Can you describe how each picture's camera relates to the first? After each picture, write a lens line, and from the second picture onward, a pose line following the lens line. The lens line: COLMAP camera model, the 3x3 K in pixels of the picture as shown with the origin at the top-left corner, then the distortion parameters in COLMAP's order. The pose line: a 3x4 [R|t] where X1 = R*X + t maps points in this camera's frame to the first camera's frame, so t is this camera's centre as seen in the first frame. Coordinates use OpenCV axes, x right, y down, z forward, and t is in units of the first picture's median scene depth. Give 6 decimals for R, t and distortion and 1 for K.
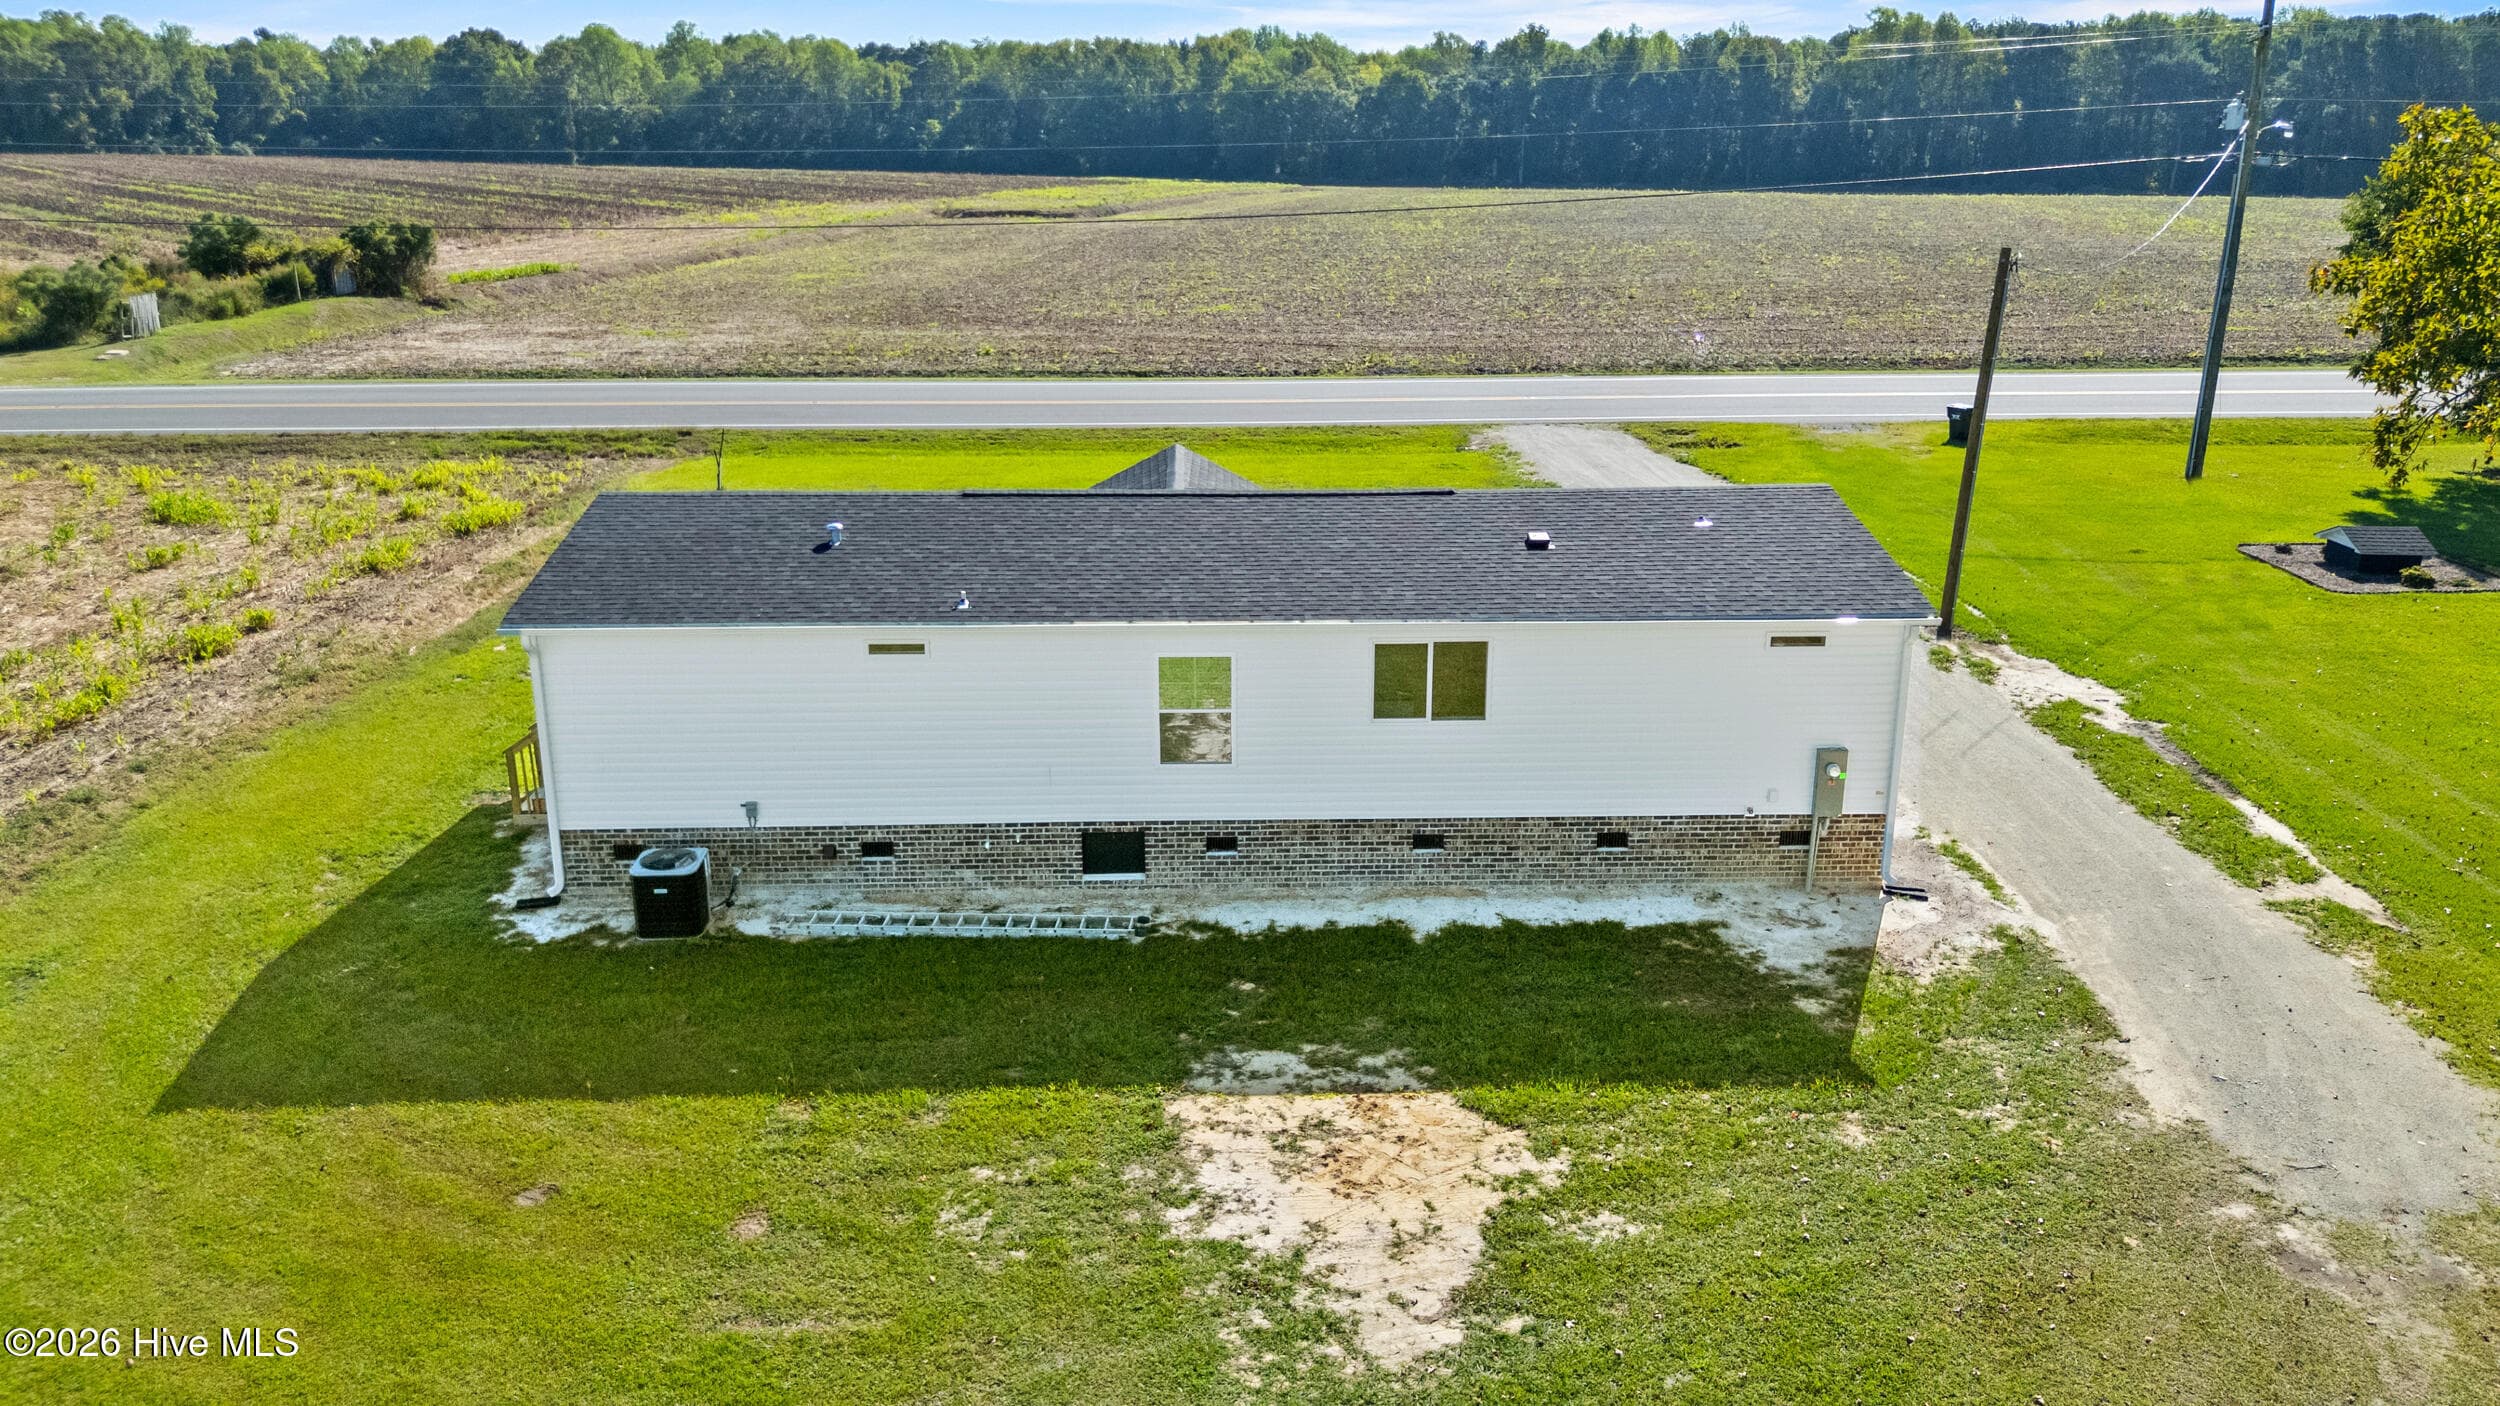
lens RADIAL K [[1841.2, 0, 1262.3], [0, 1841.2, 703.4], [0, 0, 1]] dist [0.068298, -0.065874]
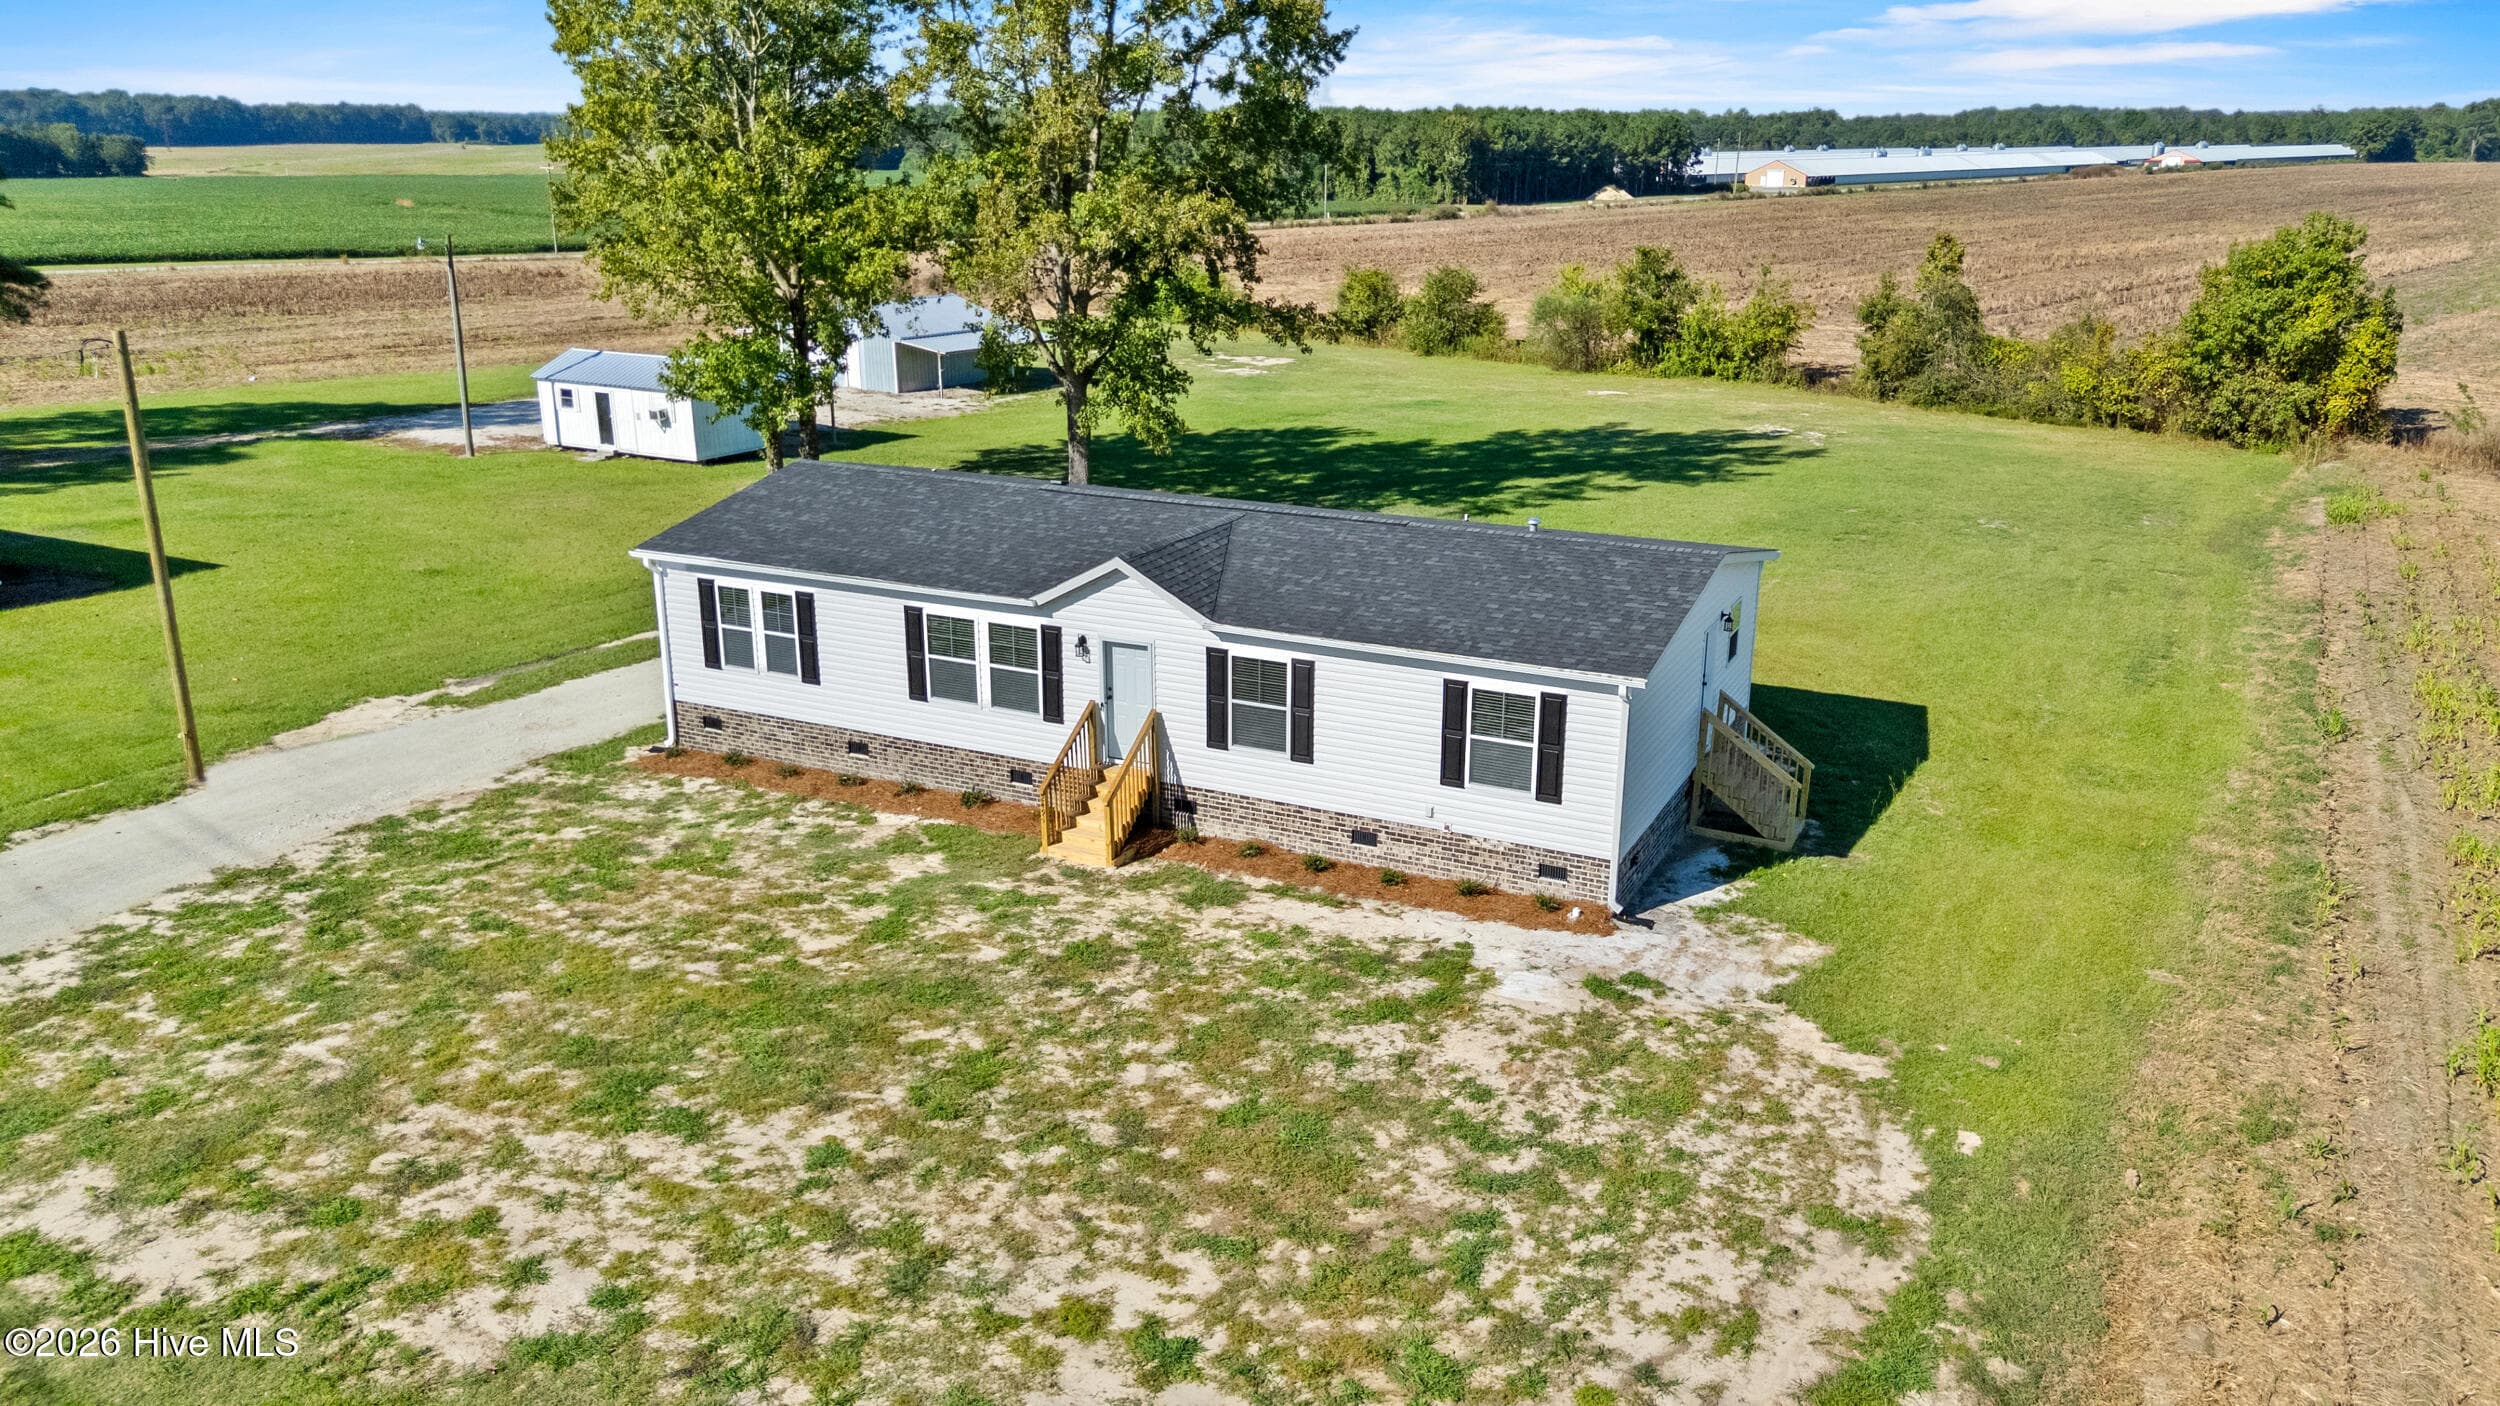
lens RADIAL K [[1841.2, 0, 1244.1], [0, 1841.2, 714.7], [0, 0, 1]] dist [0.068298, -0.065874]
pose [[-0.877369, -0.148804, 0.456158, -0.665339], [0.133857, 0.837042, 0.530512, -0.693969], [-0.460766, 0.526515, -0.714476, 2.112050]]
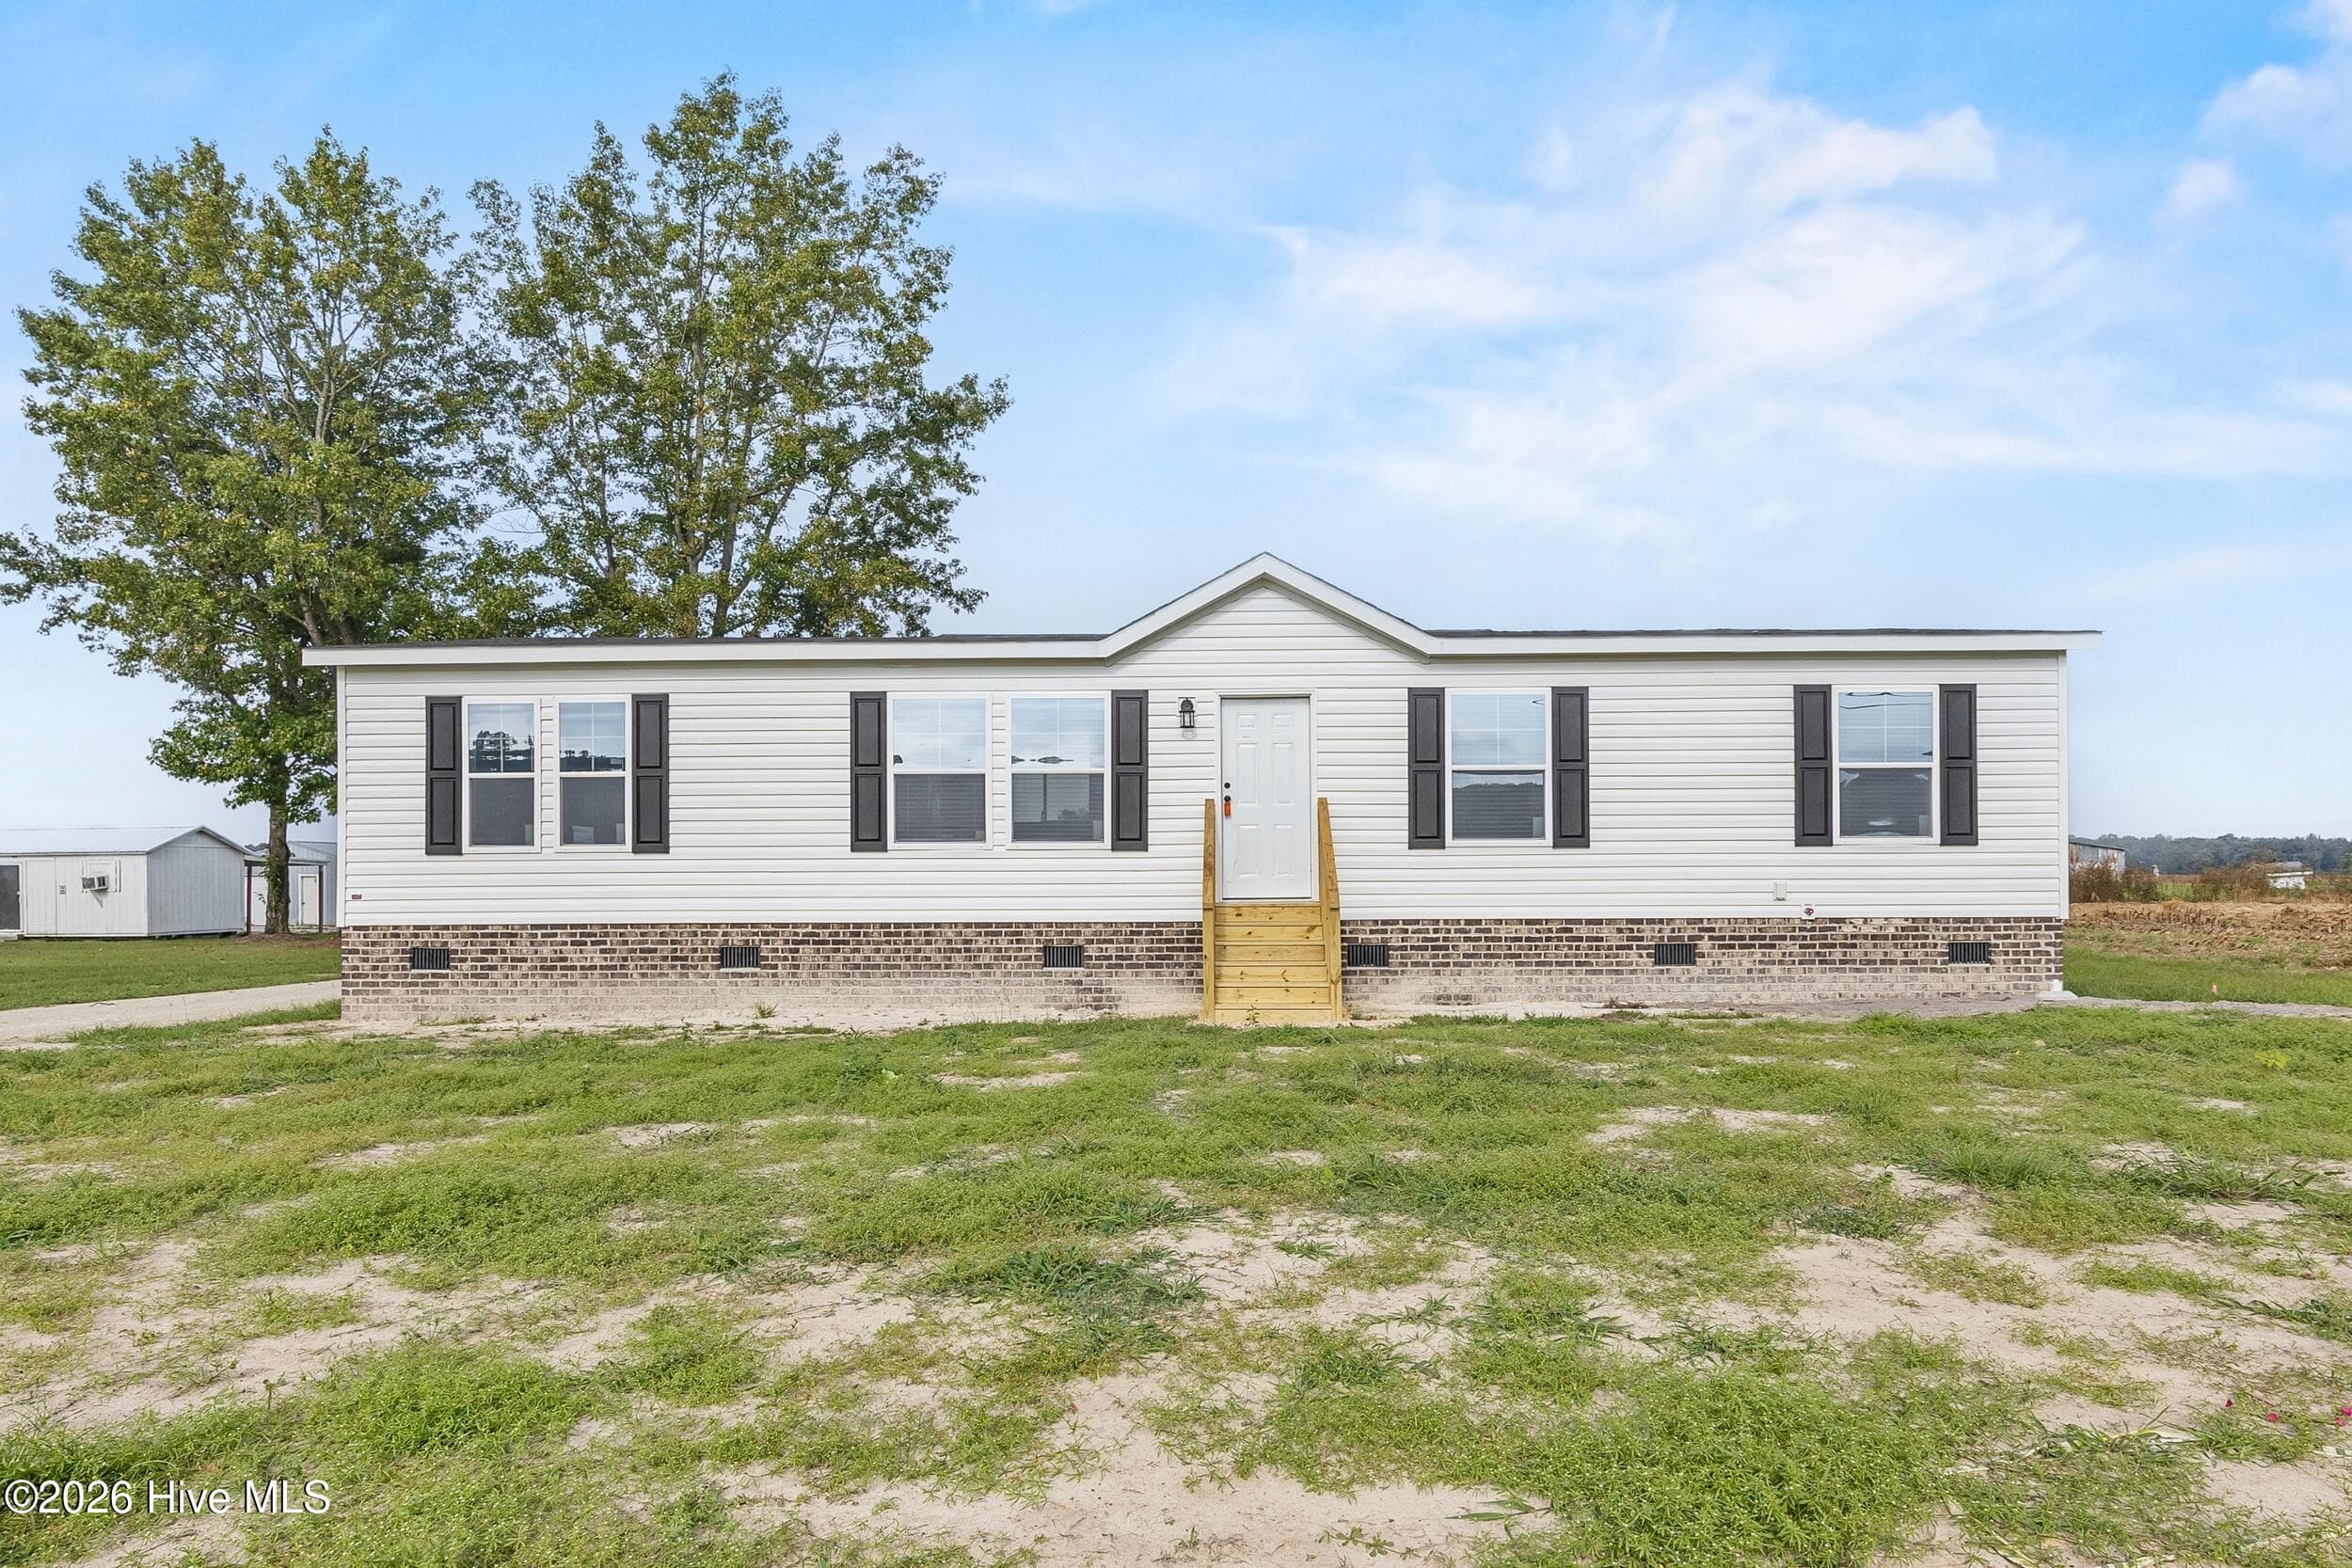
lens RADIAL K [[1481.6, 0, 1179.8], [0, 1481.6, 842.6], [0, 0, 1]] dist [-0.022557, 0.004384]
pose [[-0.997985, 0.002748, 0.063398, -0.062498], [0.021327, 0.955476, 0.294299, -0.245455], [-0.059766, 0.295057, -0.953608, 1.882934]]
